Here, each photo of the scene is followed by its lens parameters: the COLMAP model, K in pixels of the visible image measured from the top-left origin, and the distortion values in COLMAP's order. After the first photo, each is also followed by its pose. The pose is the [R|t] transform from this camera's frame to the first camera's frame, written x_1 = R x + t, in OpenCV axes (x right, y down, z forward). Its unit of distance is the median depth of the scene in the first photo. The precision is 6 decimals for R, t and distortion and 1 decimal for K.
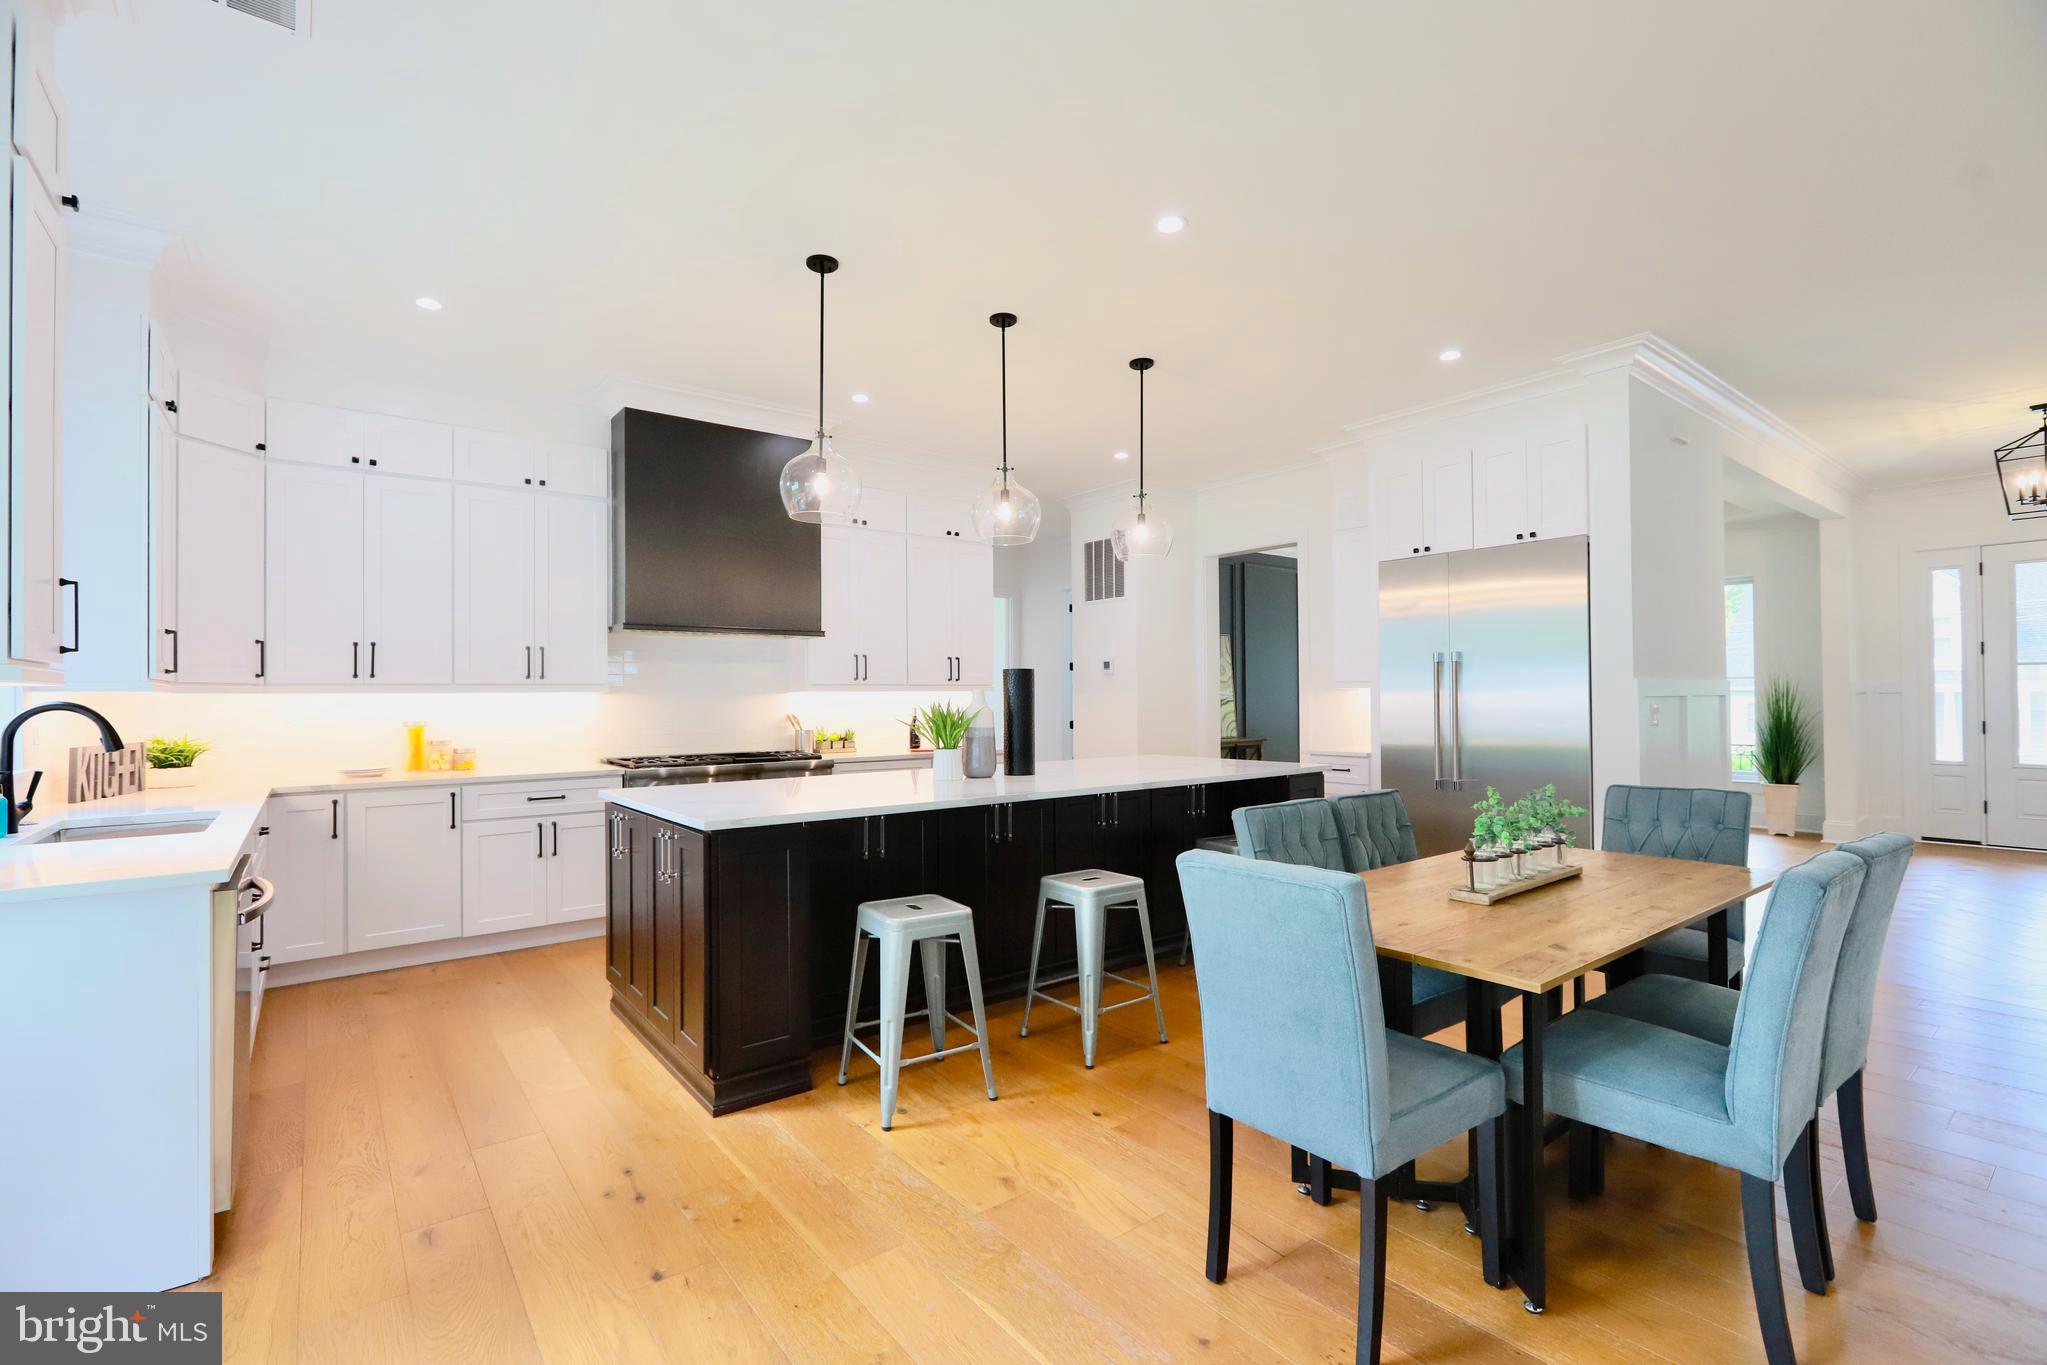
lens RADIAL K [[908.4, 0, 1001.5], [0, 908.4, 684.3], [0, 0, 1]] dist [-0.001383, 0.000016]
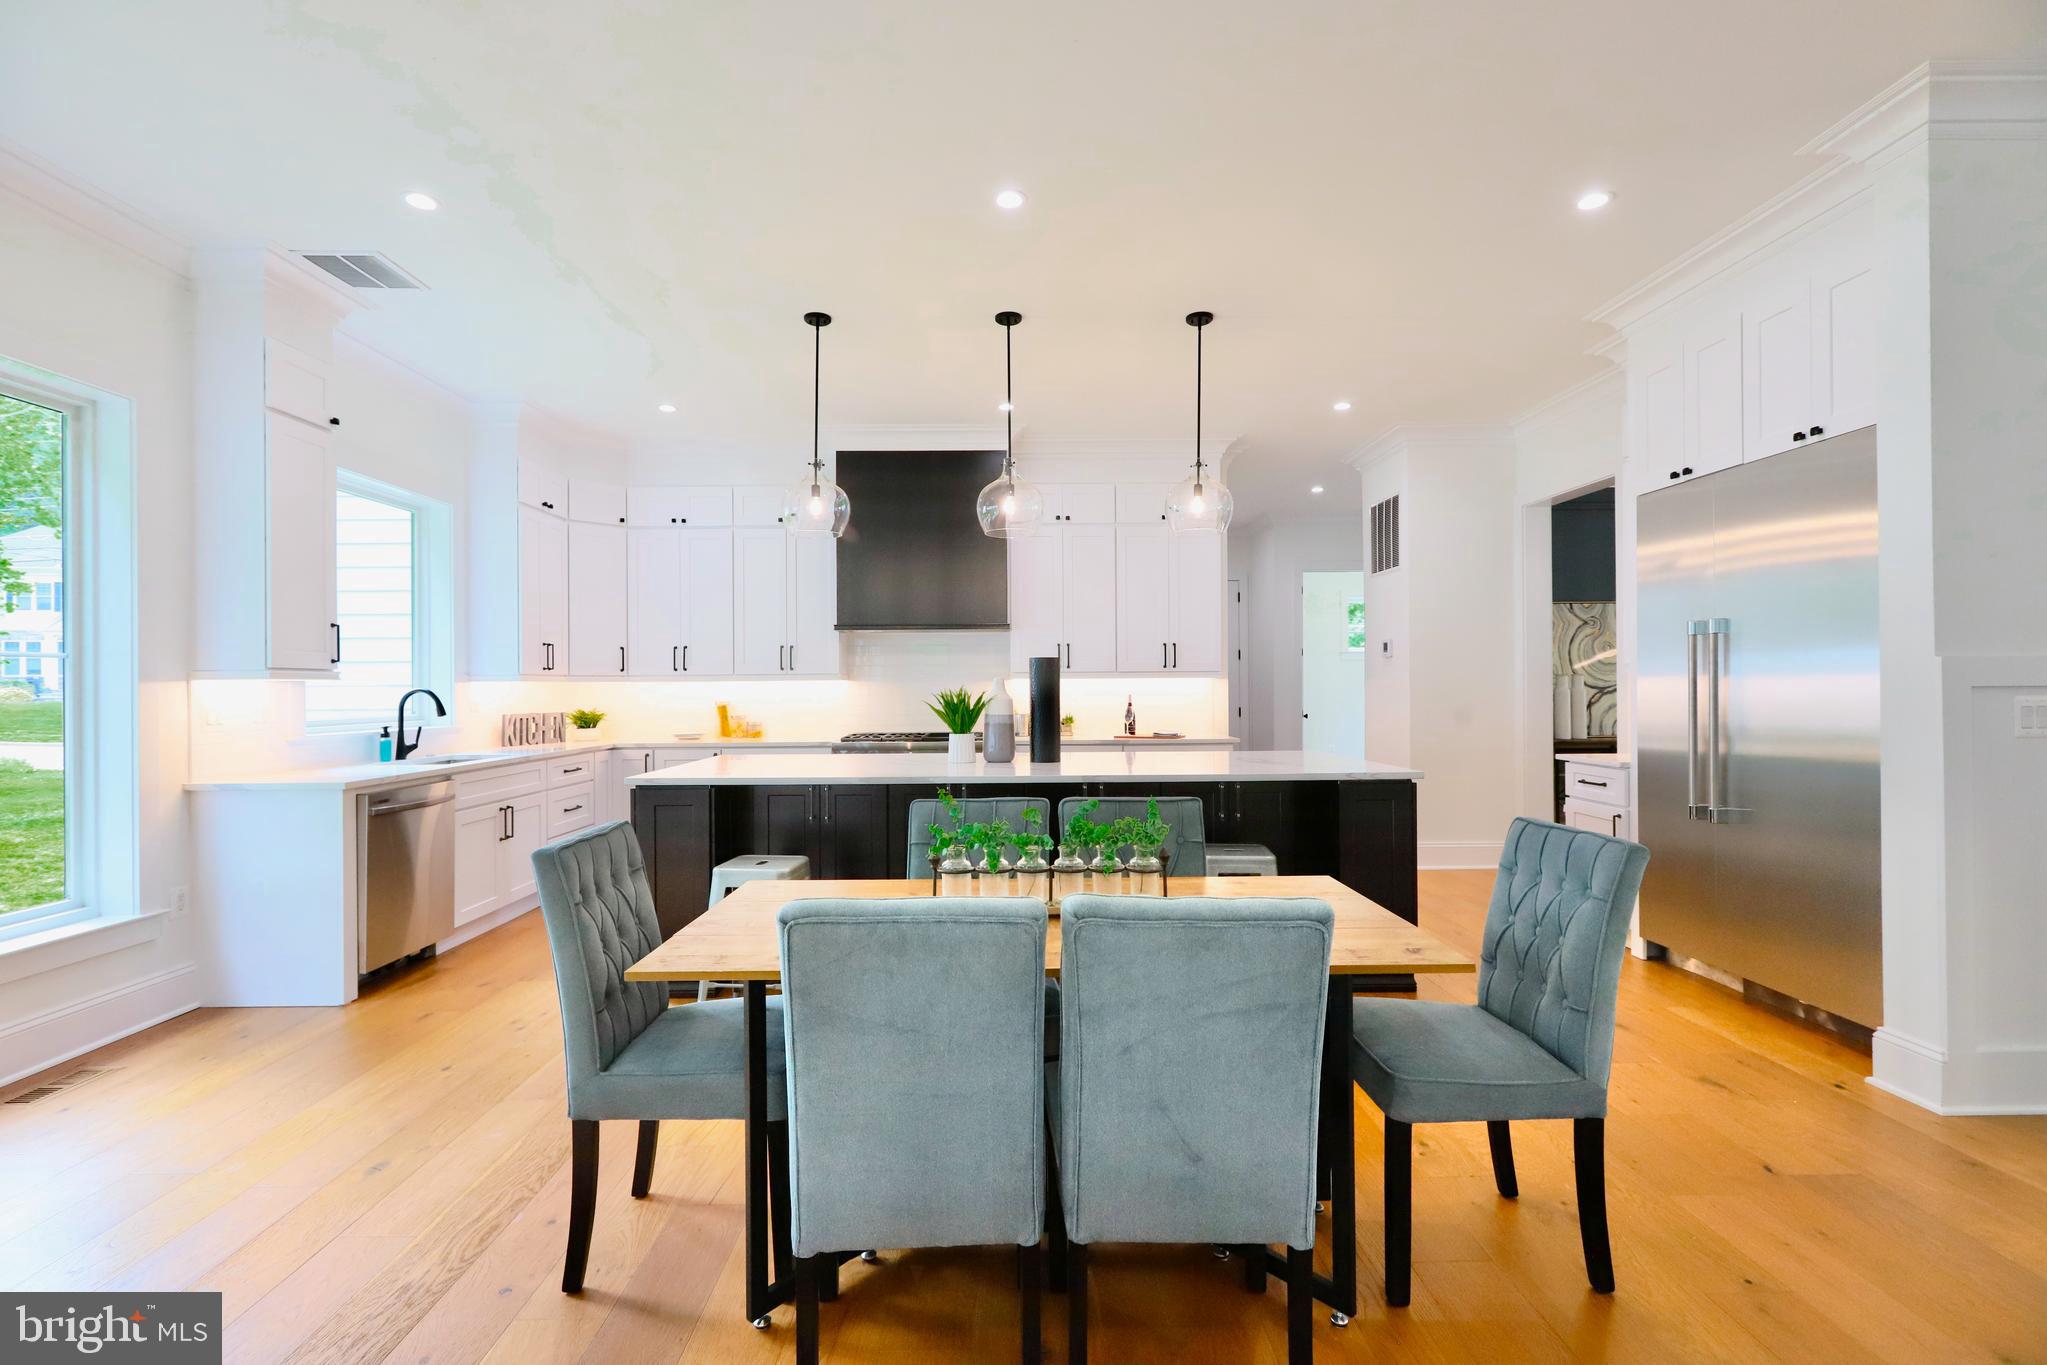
lens RADIAL K [[908.4, 0, 1001.5], [0, 908.4, 684.3], [0, 0, 1]] dist [-0.001383, 0.000016]
pose [[0.796242, 0.002344, -0.604973, 0.581330], [0.008827, 0.999841, 0.015491, -0.003165], [0.604913, -0.017675, 0.796095, 0.157128]]
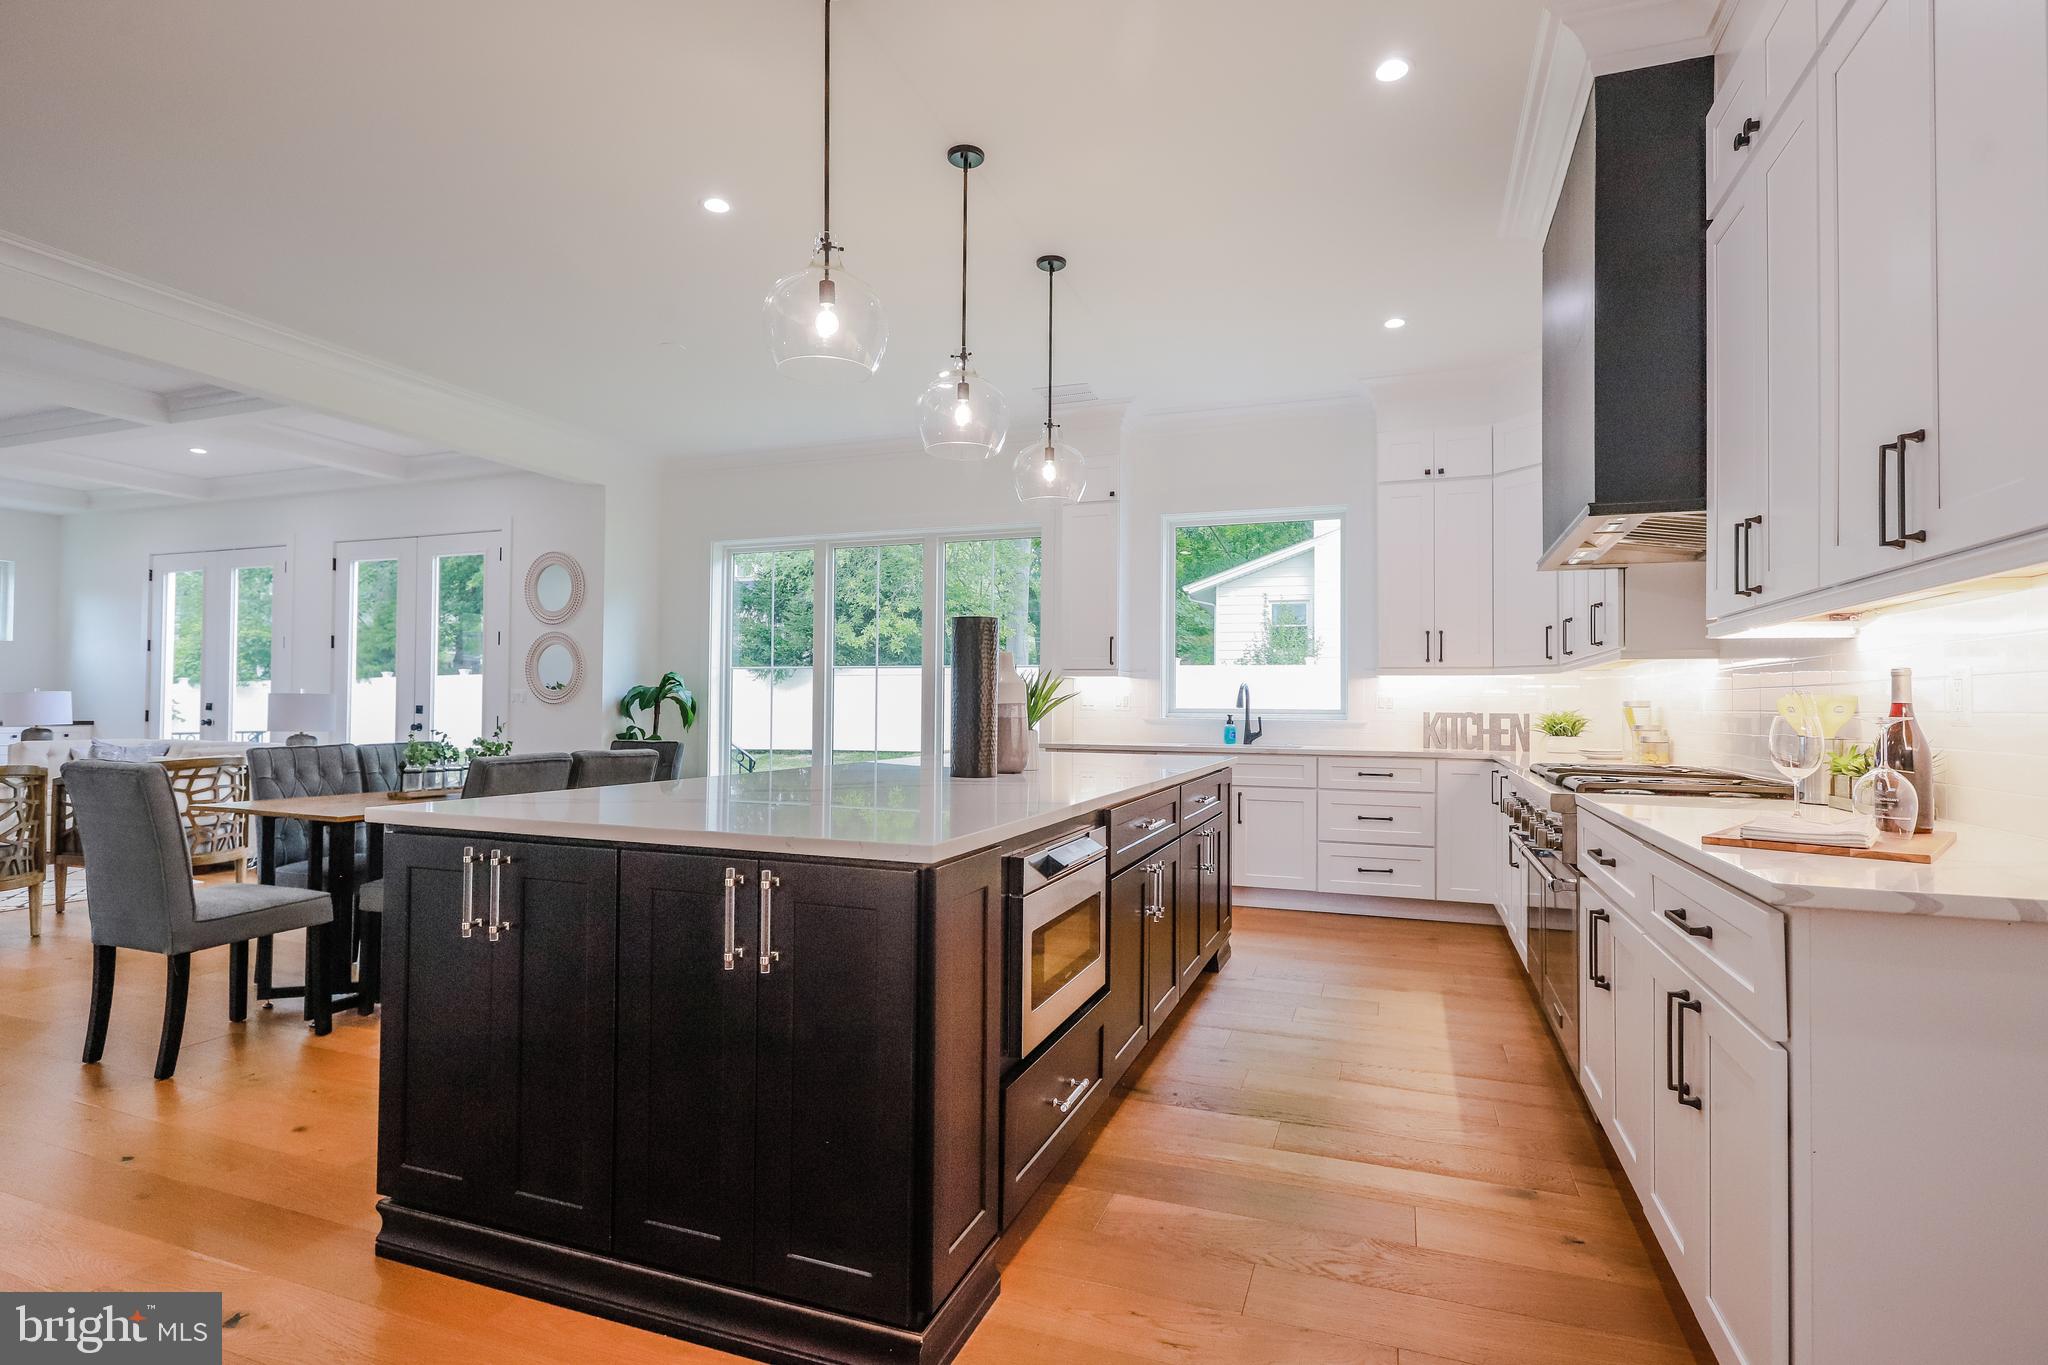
lens RADIAL K [[1017.7, 0, 1024.0], [0, 1017.7, 682.5], [0, 0, 1]] dist [-0.017030, -0.000244]
pose [[-0.843008, -0.006005, -0.537867, 0.376790], [0.012746, 0.999434, -0.031135, 0.050949], [0.537749, -0.033103, -0.842455, 1.612314]]
